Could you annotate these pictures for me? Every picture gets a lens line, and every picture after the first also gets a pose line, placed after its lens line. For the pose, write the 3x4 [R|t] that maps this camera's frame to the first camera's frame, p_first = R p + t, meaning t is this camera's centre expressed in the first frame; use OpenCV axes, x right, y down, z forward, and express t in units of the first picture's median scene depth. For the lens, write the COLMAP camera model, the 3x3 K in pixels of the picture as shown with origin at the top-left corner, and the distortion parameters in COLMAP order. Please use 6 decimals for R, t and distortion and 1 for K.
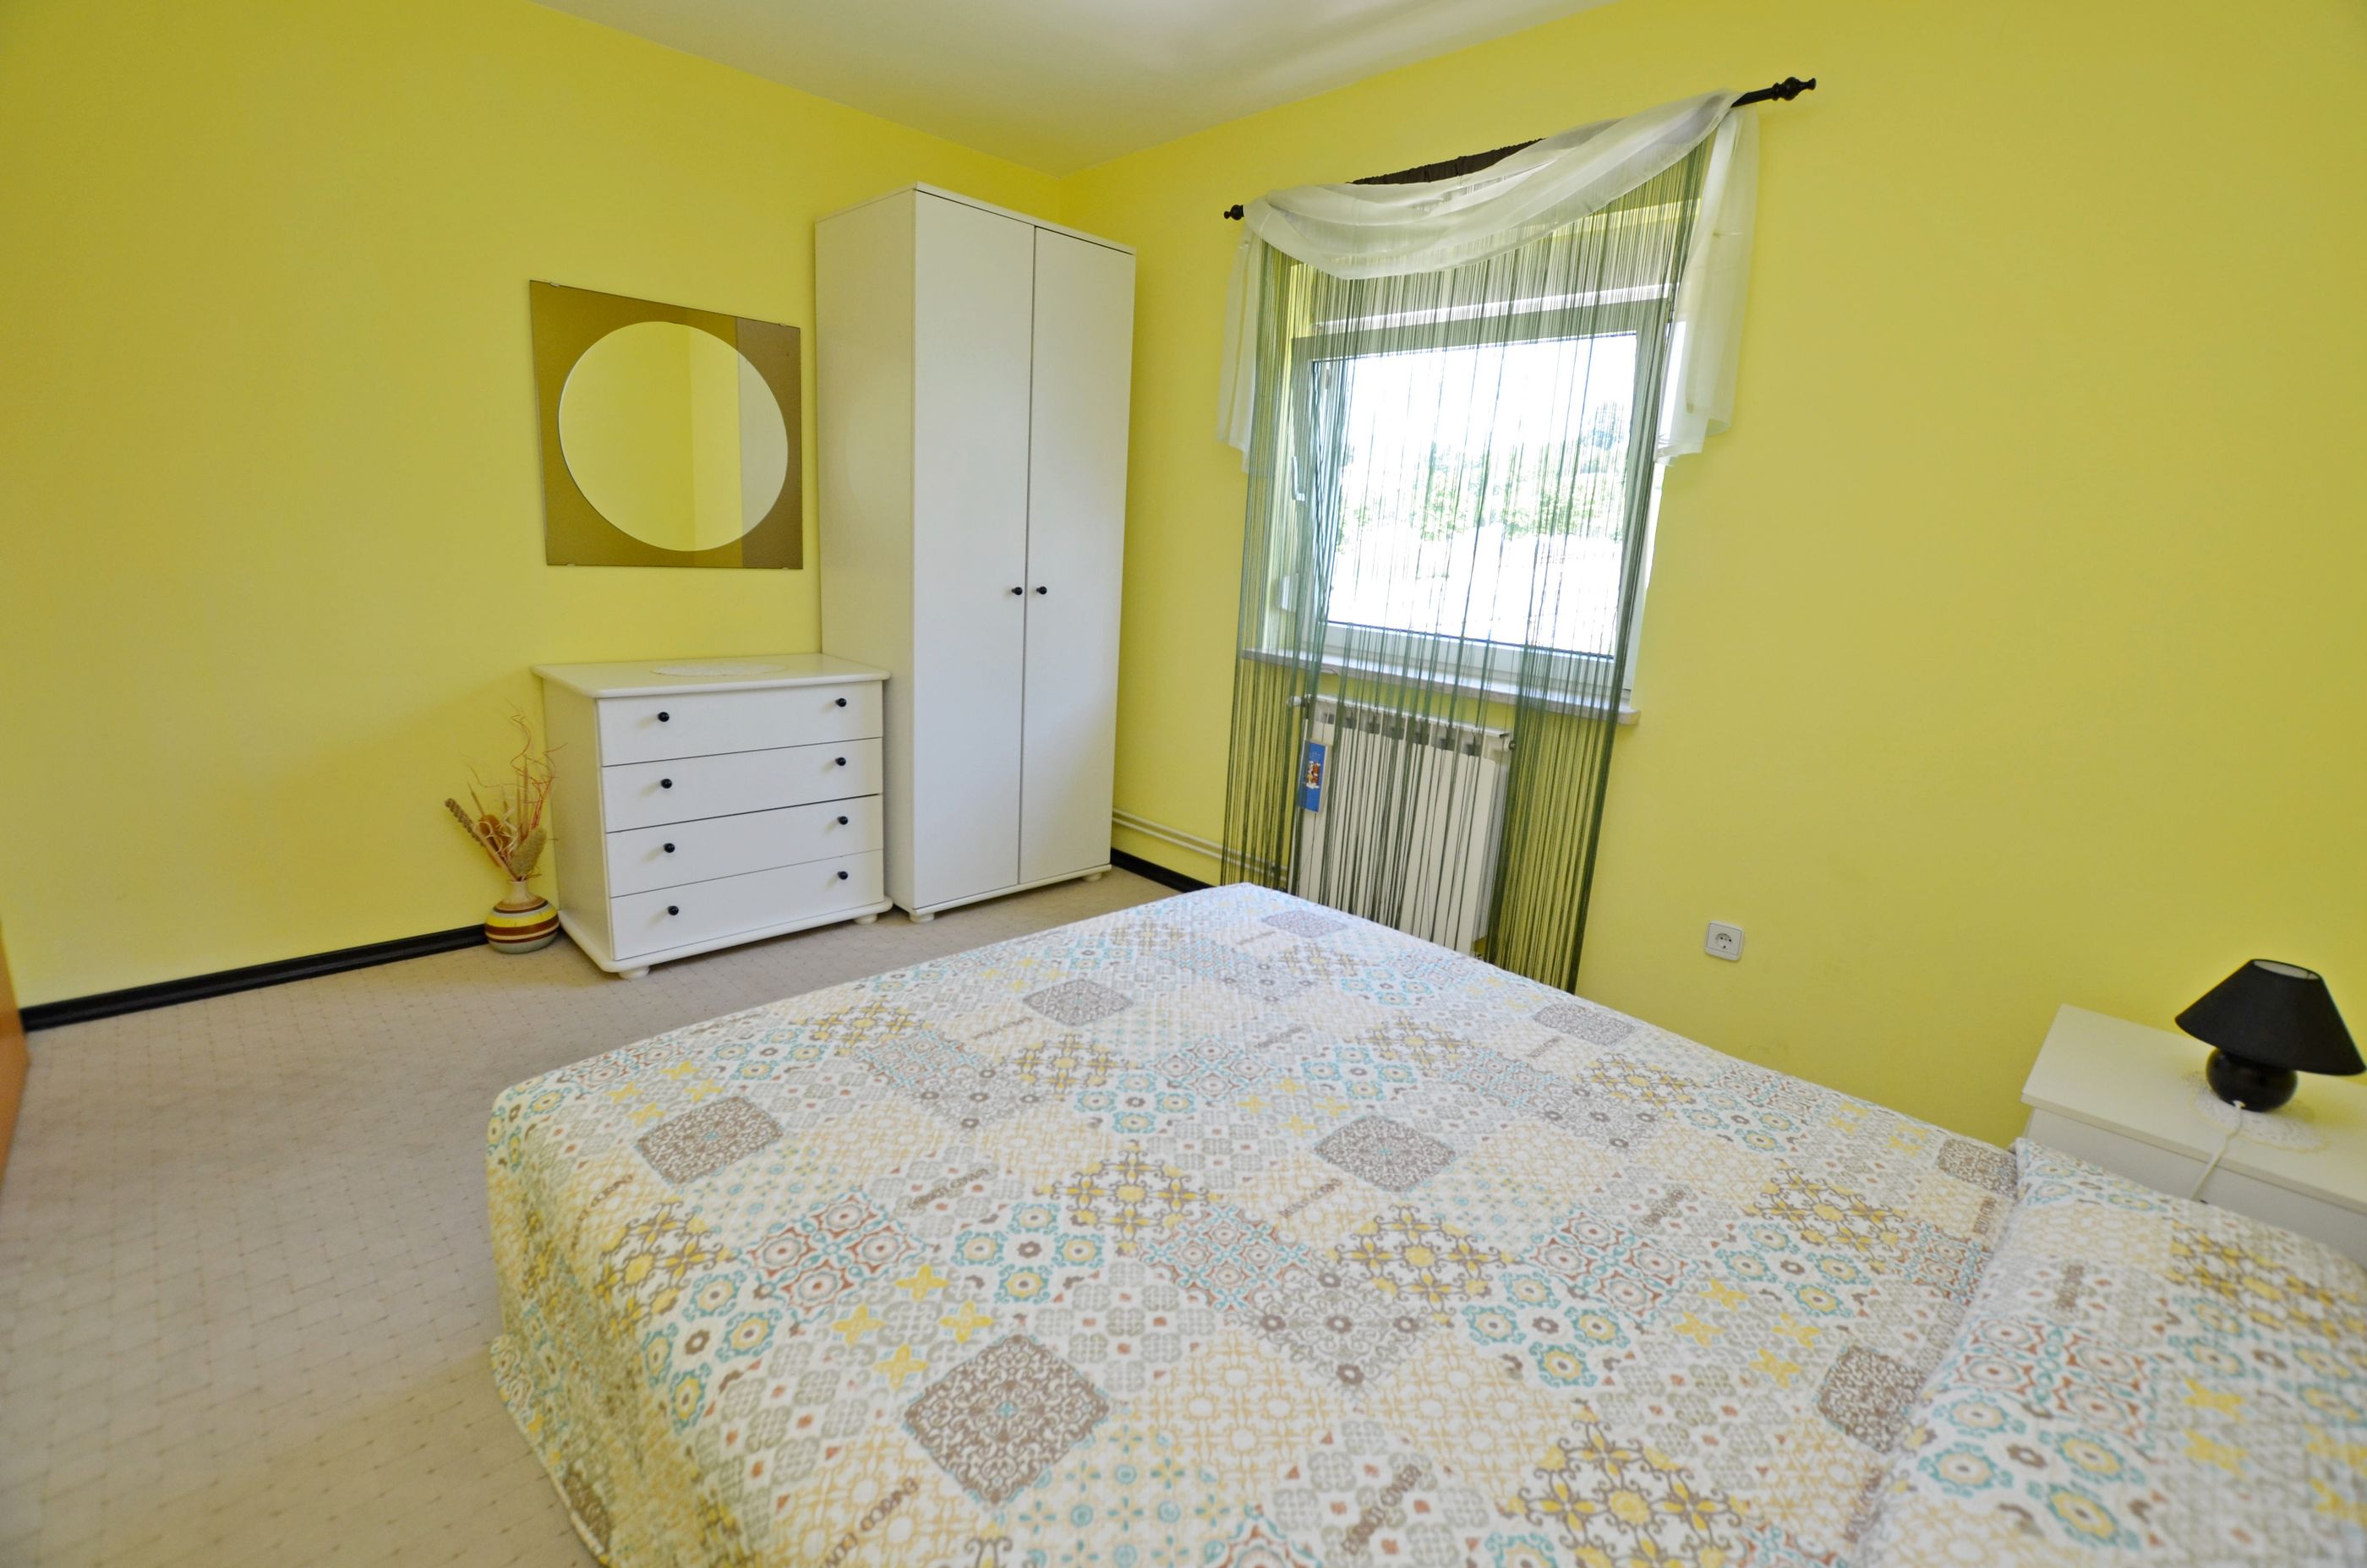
lens RADIAL K [[1045.7, 0, 1191.4], [0, 1045.7, 741.9], [0, 0, 1]] dist [-0.012547, 0.000092]
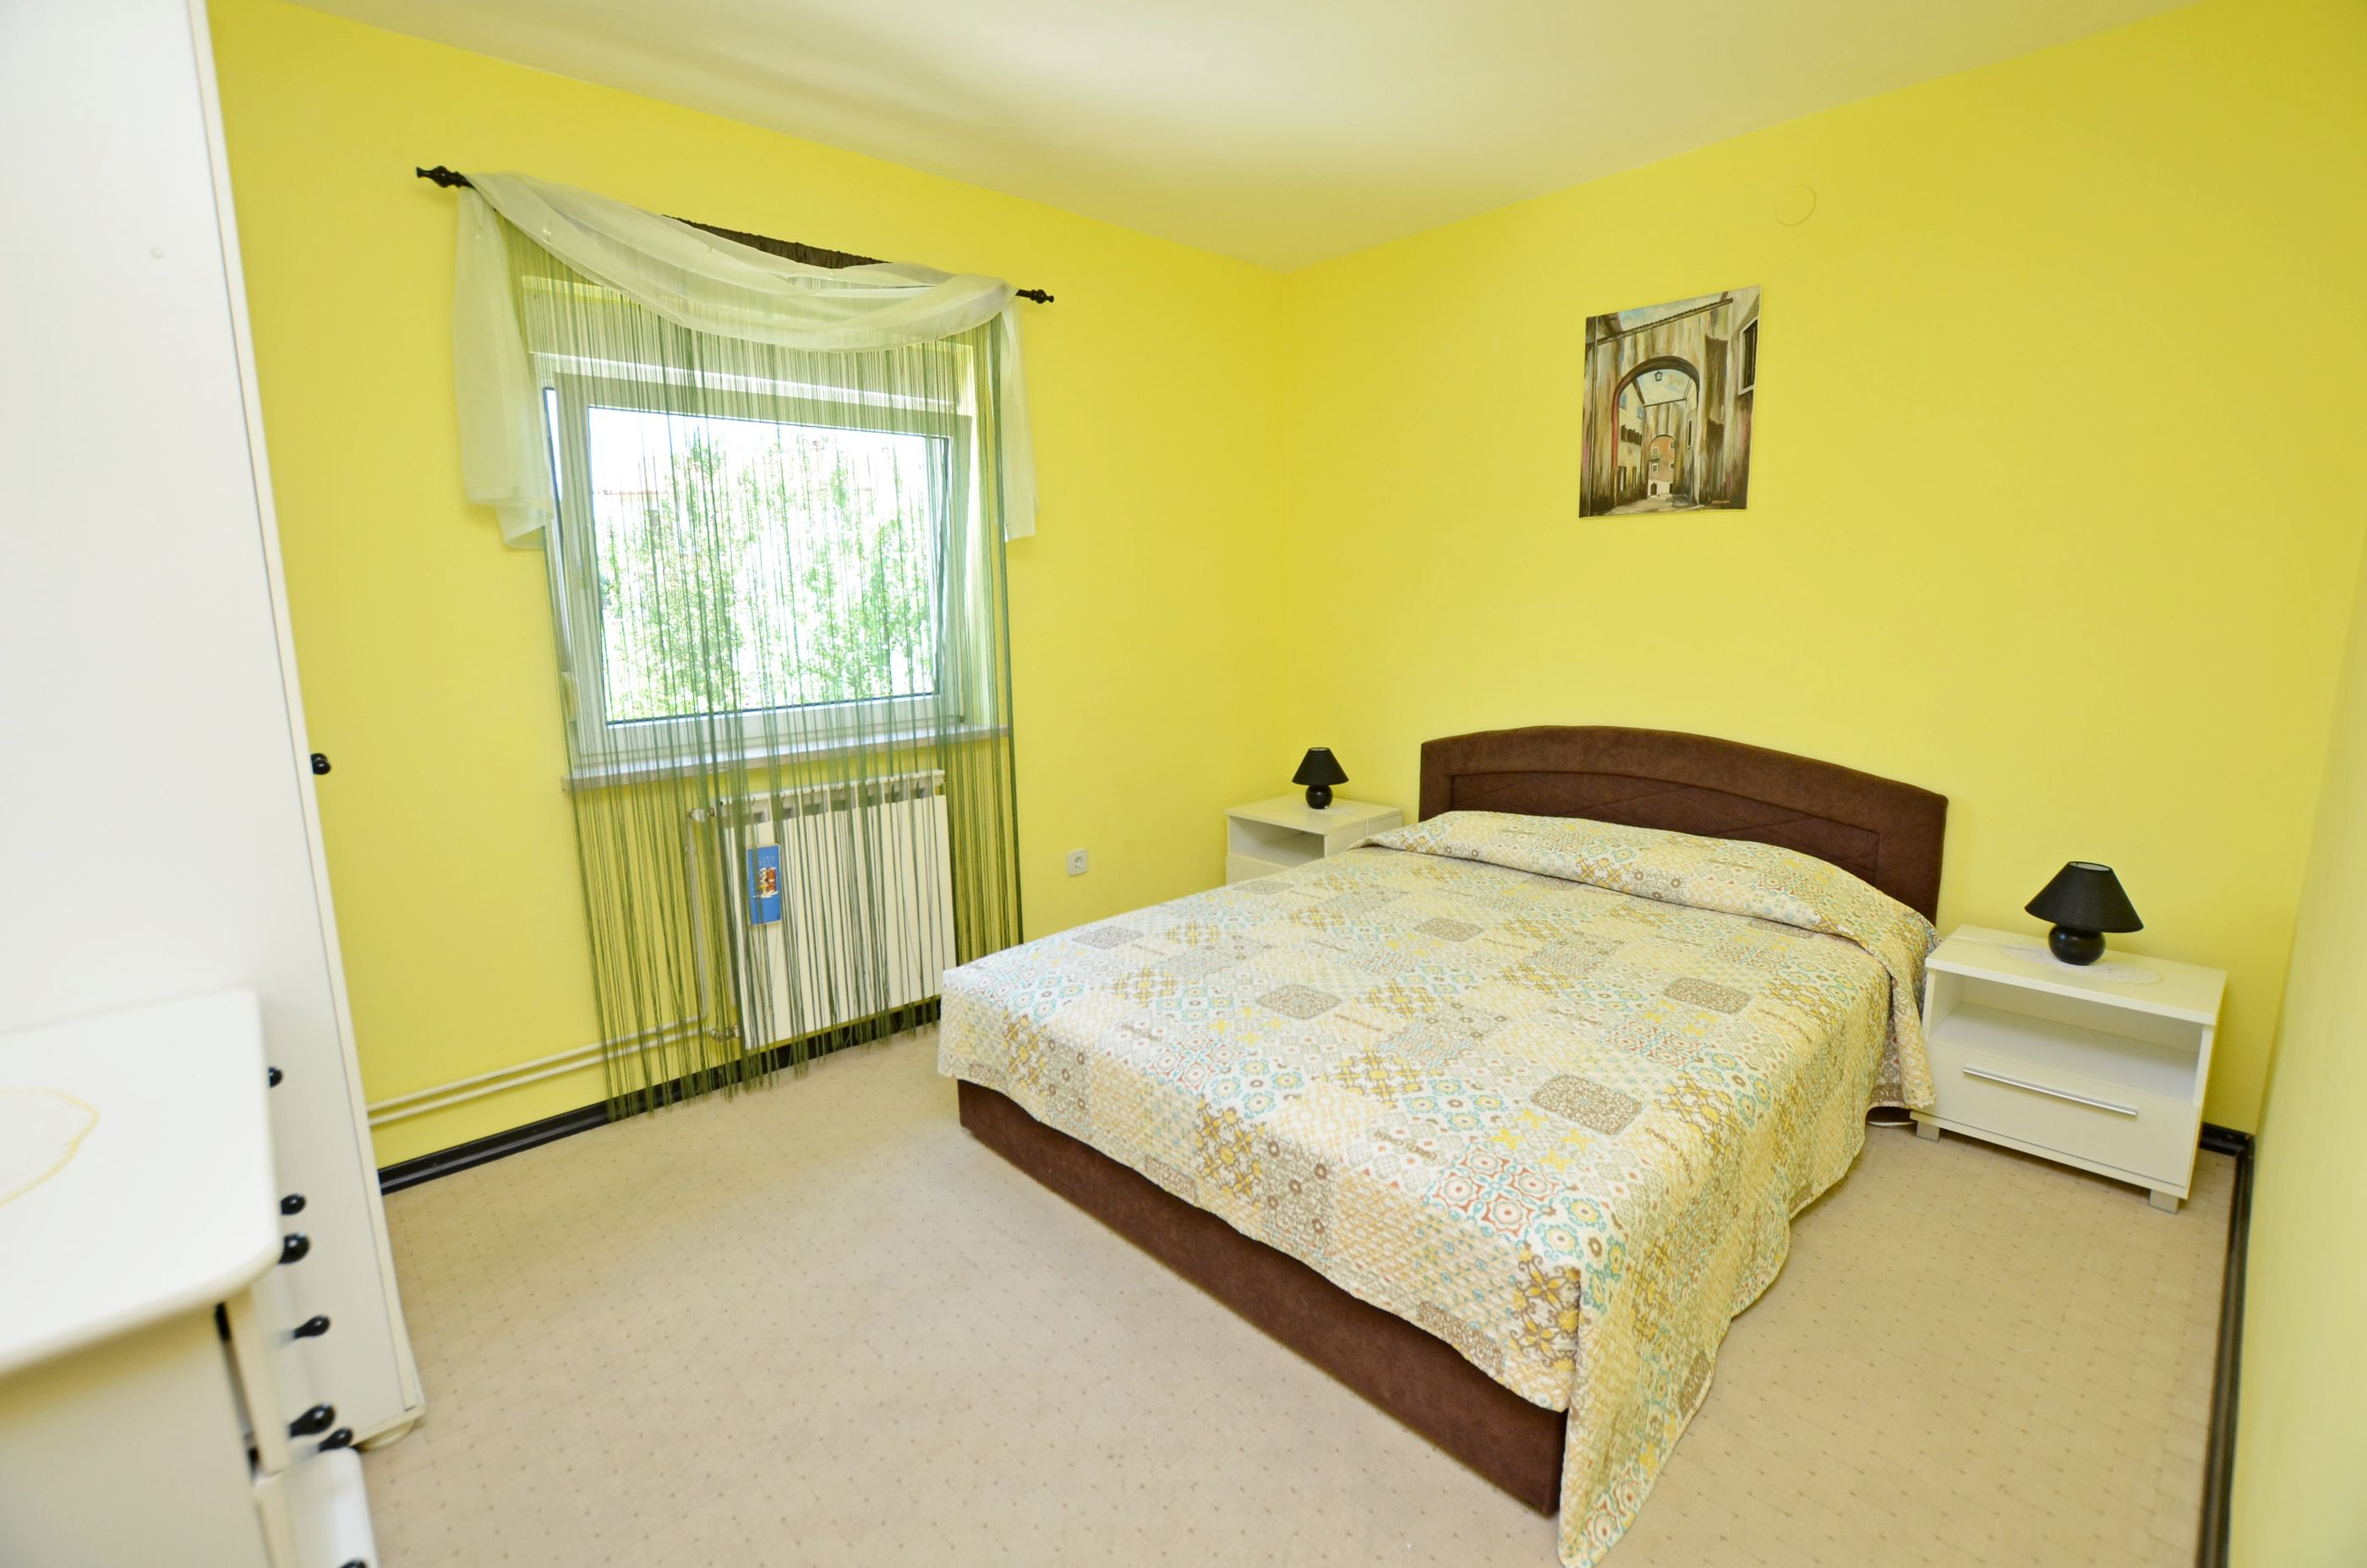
lens RADIAL K [[1043.7, 0, 1187.3], [0, 1043.7, 772.3], [0, 0, 1]] dist [-0.029784, 0.001243]
pose [[0.023356, -0.225242, 0.974023, -0.798220], [0.216722, 0.952261, 0.215013, -0.190029], [-0.975954, 0.206071, 0.071056, 0.632052]]
